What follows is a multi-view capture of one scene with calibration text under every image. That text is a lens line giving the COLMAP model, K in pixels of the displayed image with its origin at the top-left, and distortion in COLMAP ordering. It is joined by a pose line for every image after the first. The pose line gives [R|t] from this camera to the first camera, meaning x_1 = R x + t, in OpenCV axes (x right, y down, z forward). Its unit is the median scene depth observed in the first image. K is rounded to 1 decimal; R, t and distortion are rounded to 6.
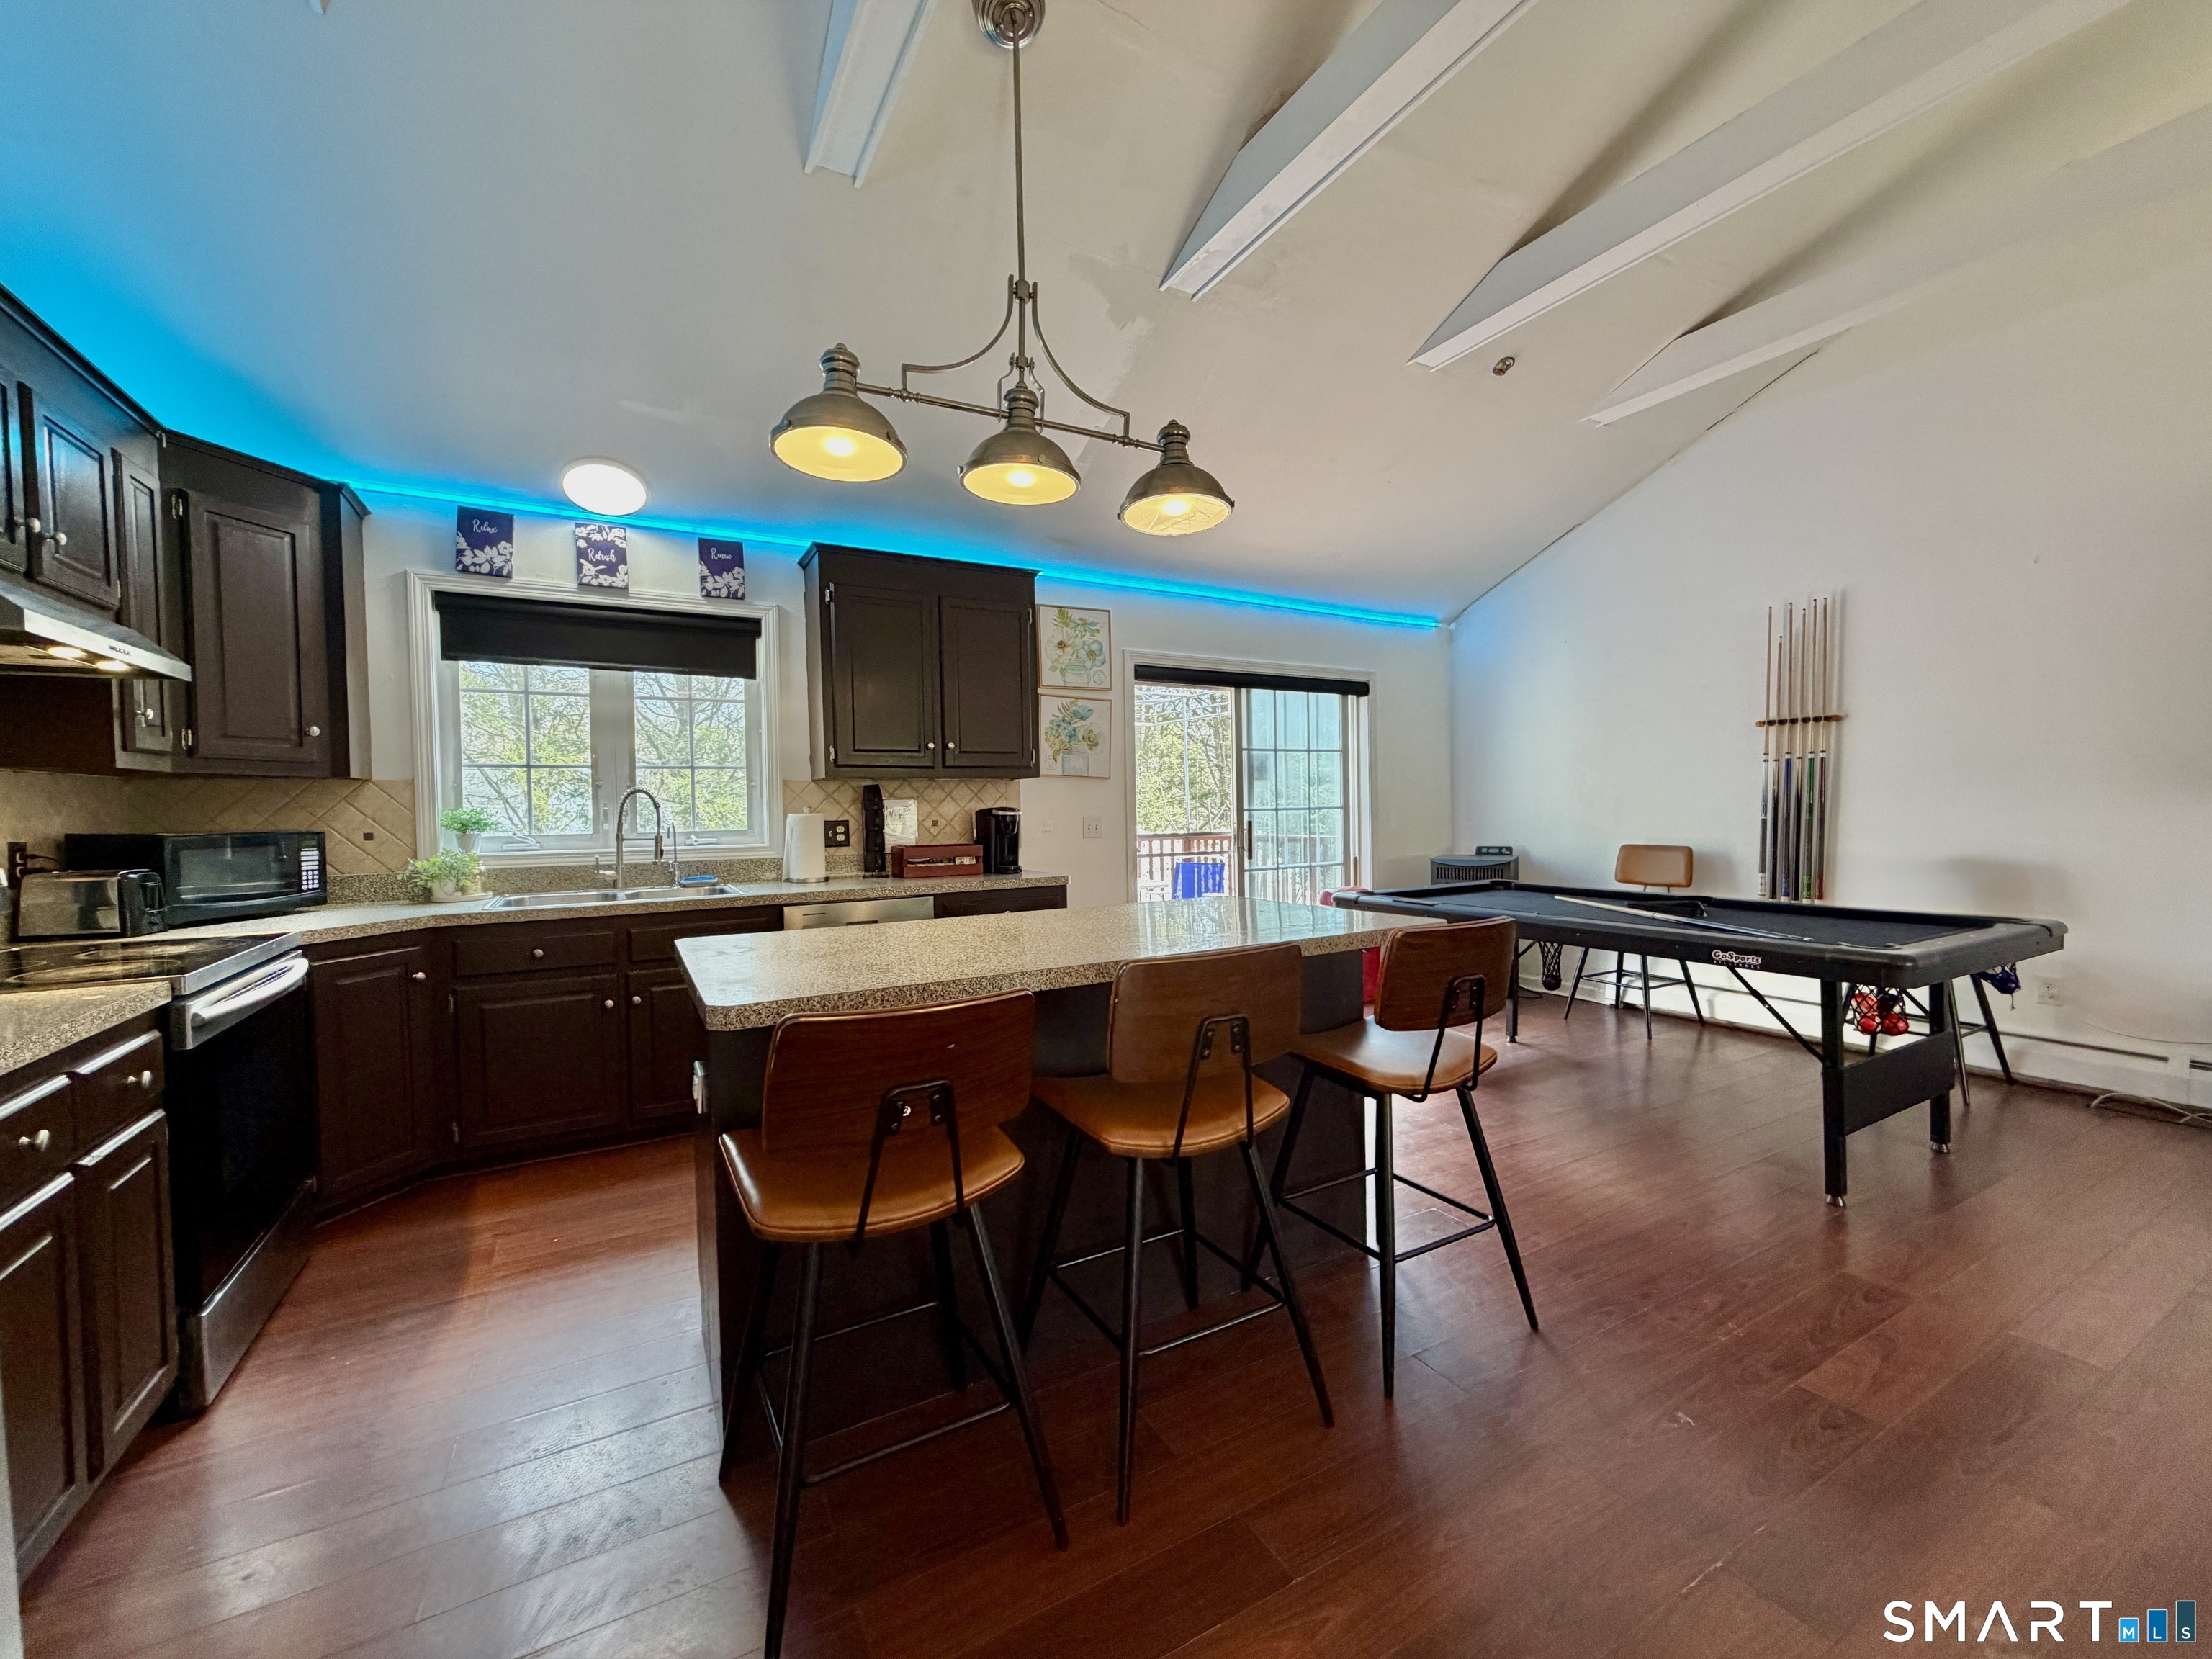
lens RADIAL K [[883.7, 0, 1102.7], [0, 883.7, 829.3], [0, 0, 1]] dist [0.001390, -0.000196]
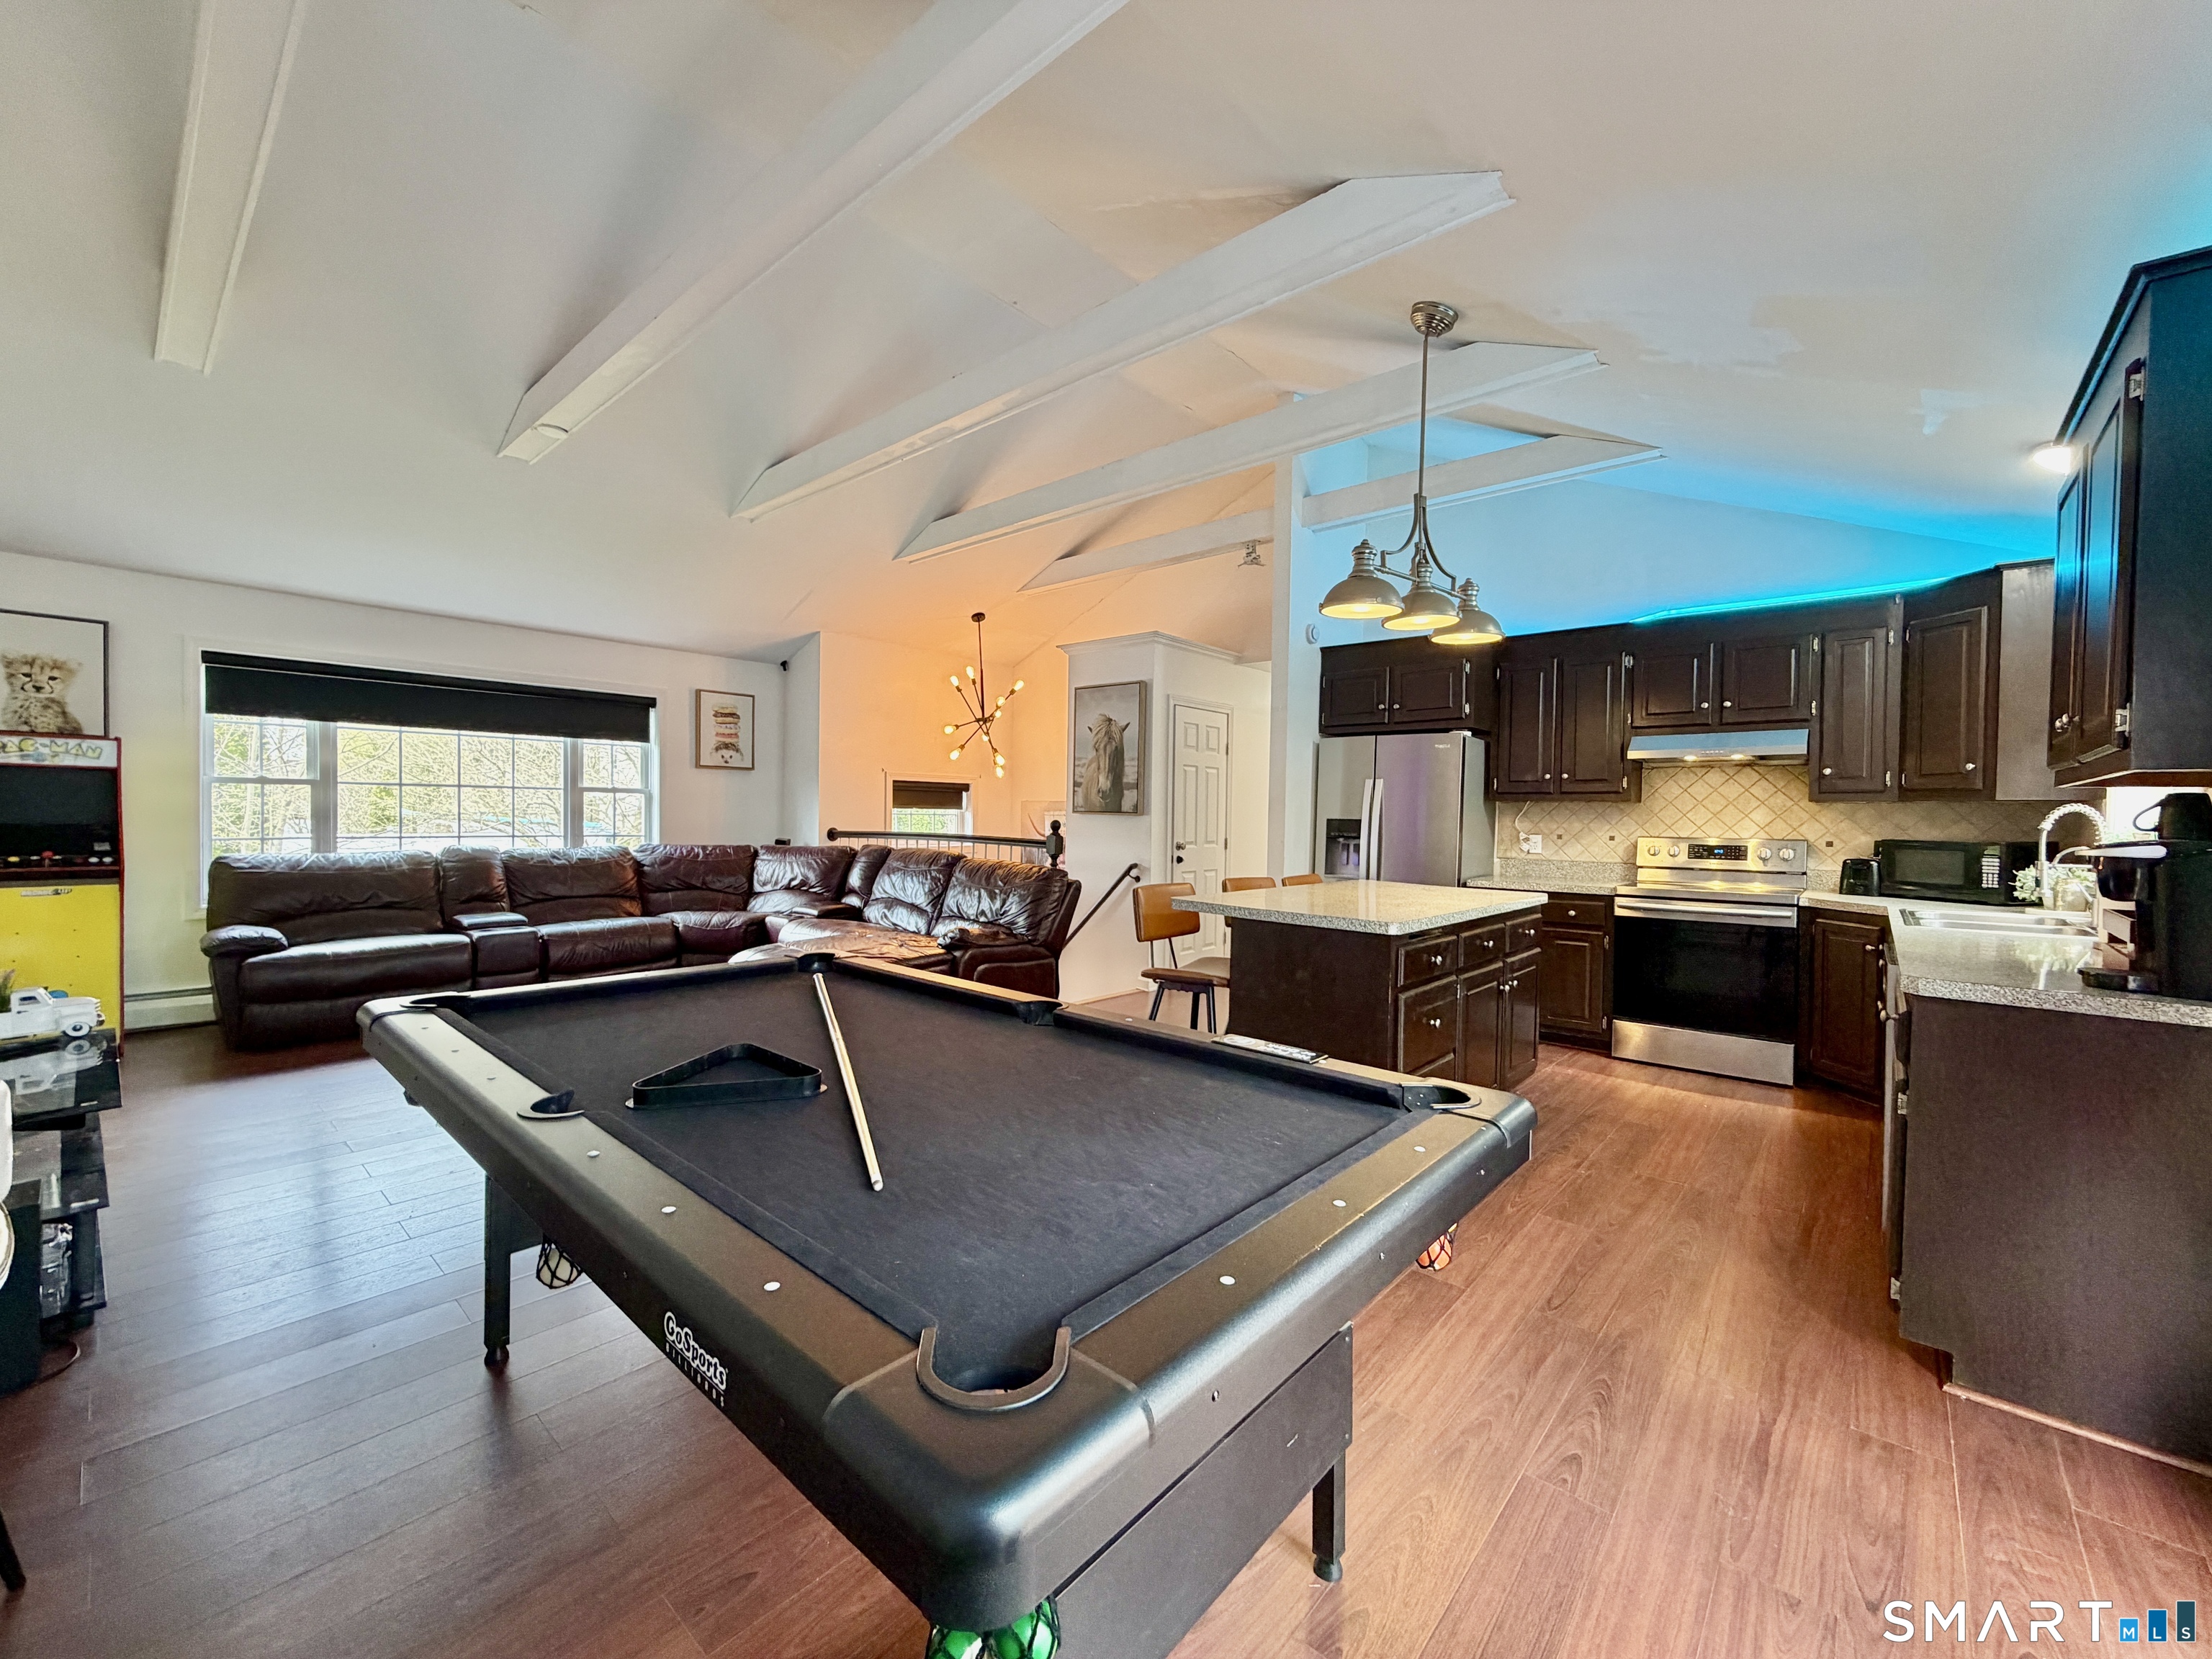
lens RADIAL K [[883.7, 0, 1102.7], [0, 883.7, 829.3], [0, 0, 1]] dist [0.001390, -0.000196]
pose [[-0.943057, 0.008569, -0.332521, 0.613314], [-0.007971, 0.998799, 0.048344, -0.056923], [0.332536, 0.048241, -0.941856, 1.455005]]
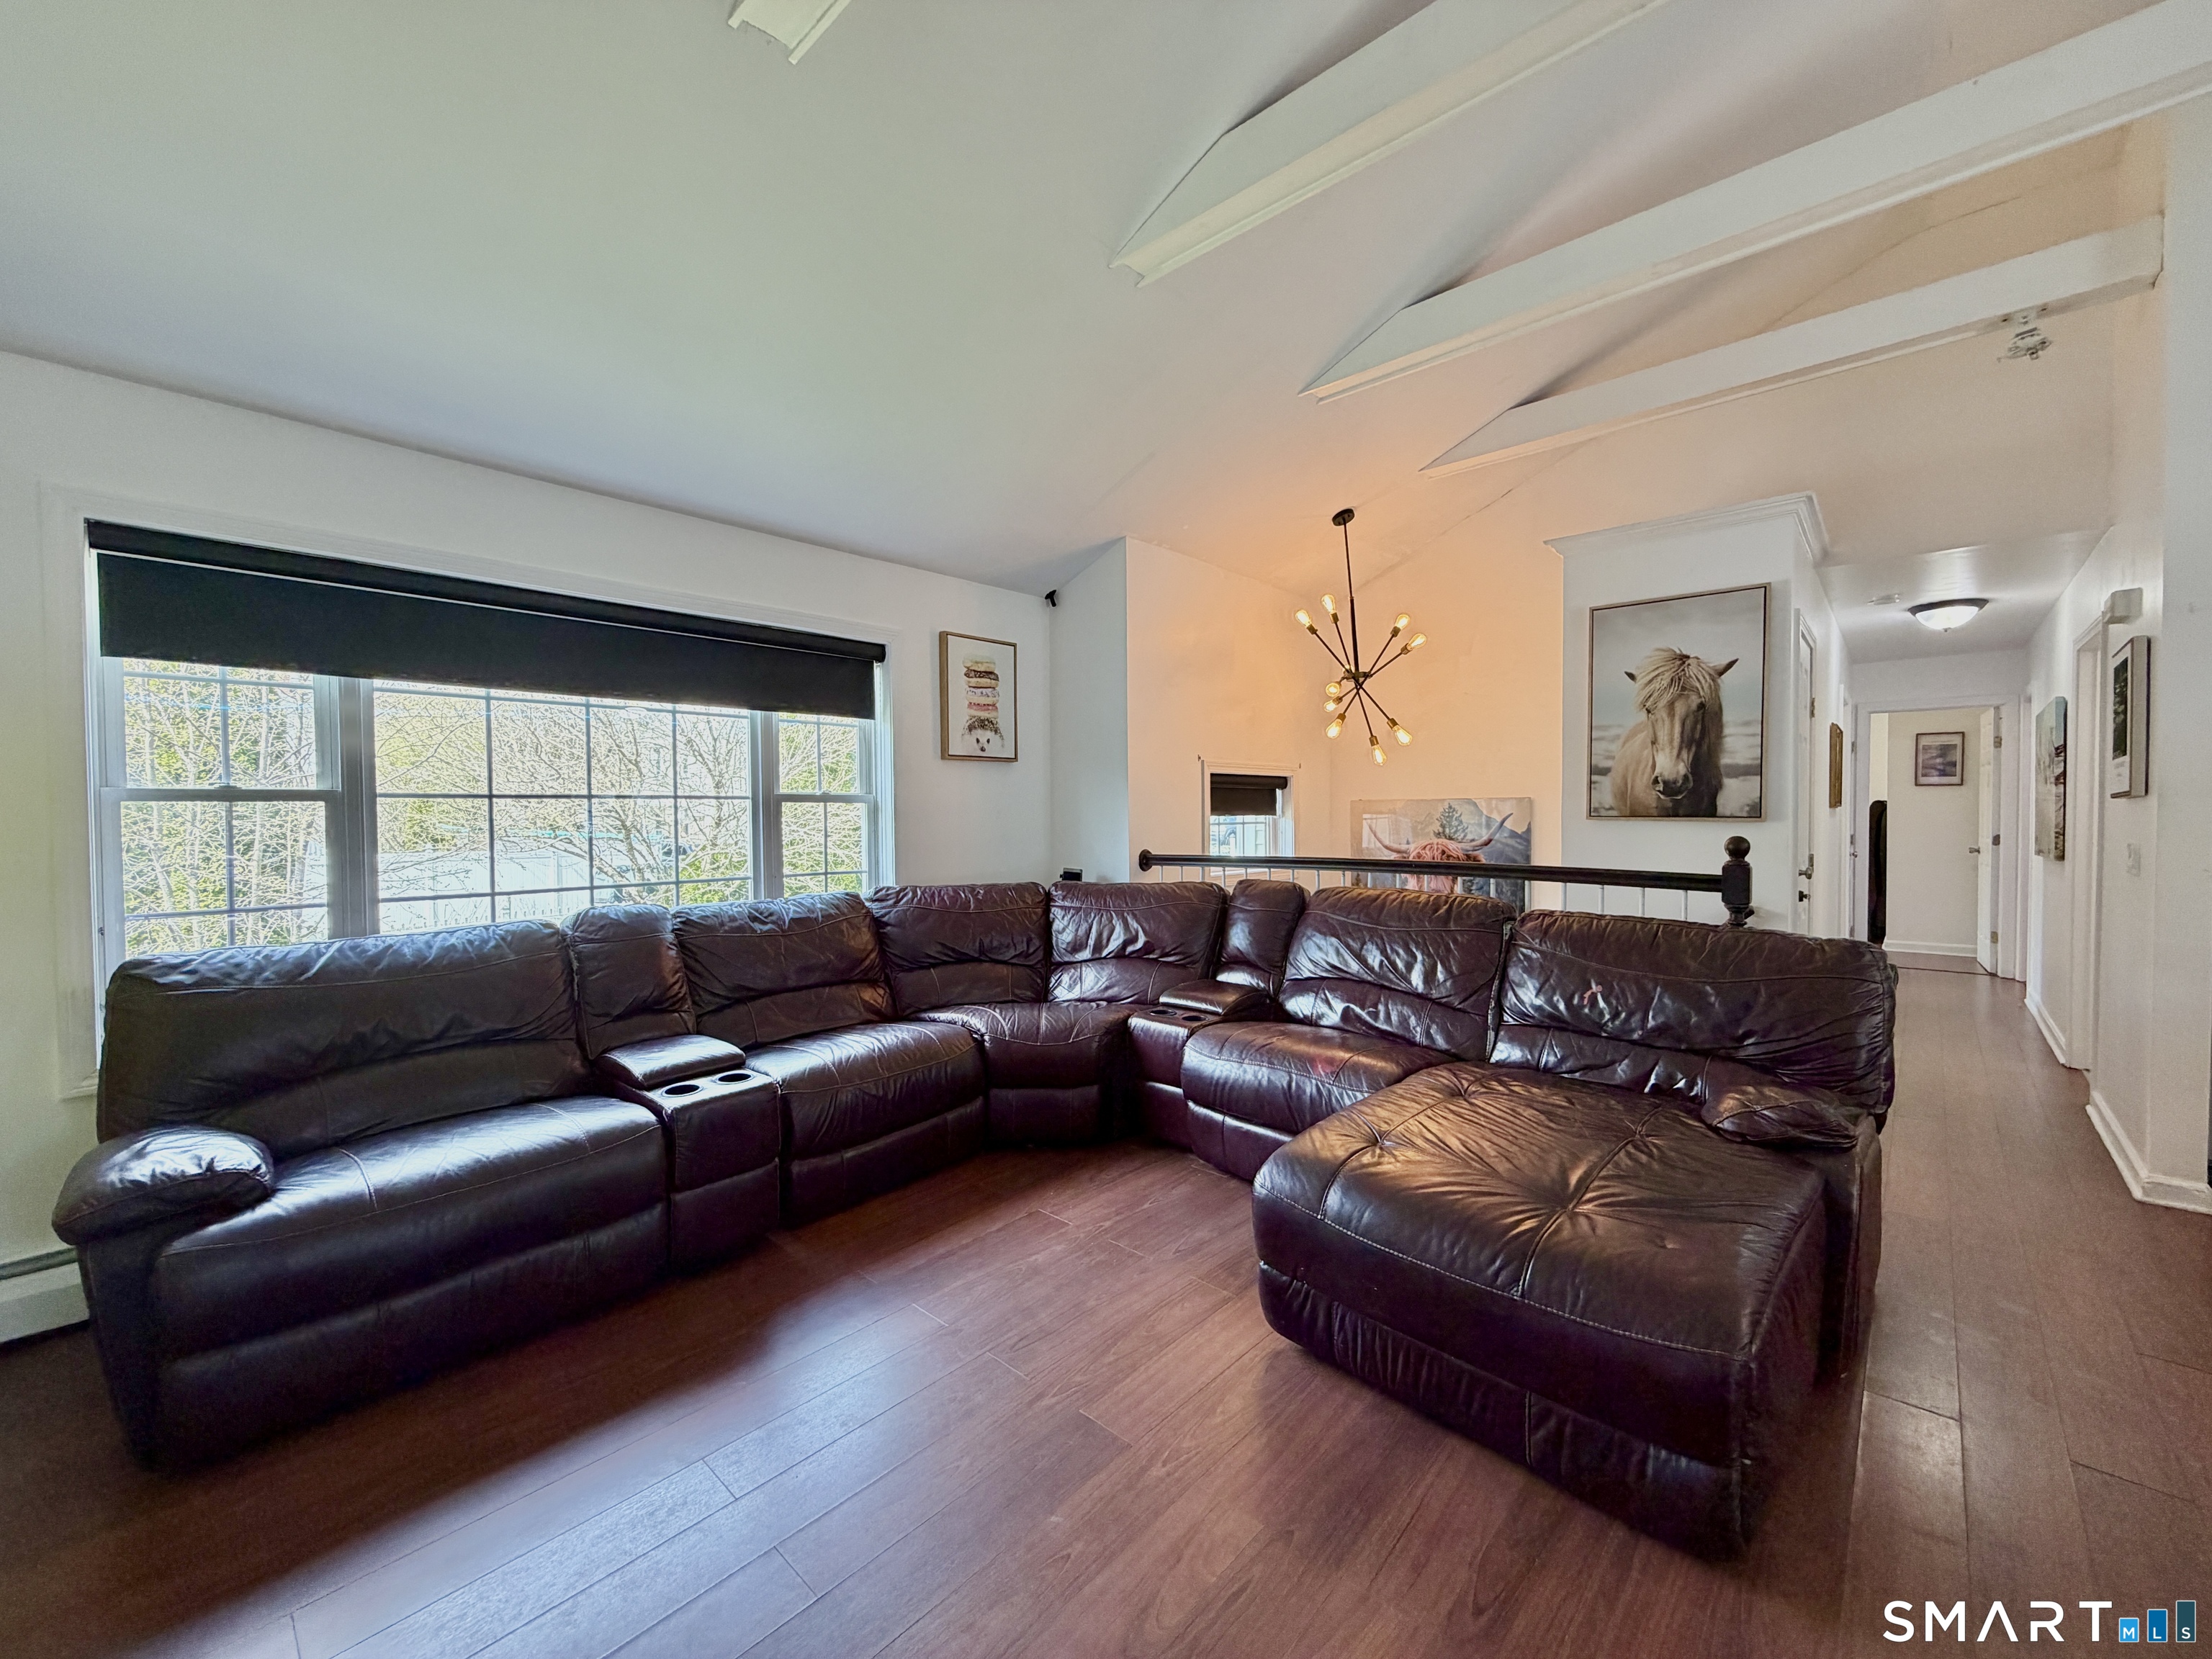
lens RADIAL K [[883.7, 0, 1102.7], [0, 883.7, 829.3], [0, 0, 1]] dist [0.001390, -0.000196]
pose [[-0.949228, 0.029304, -0.313222, 0.973162], [0.014222, 0.998631, 0.050331, -0.052836], [0.314268, 0.043321, -0.948345, 0.552175]]
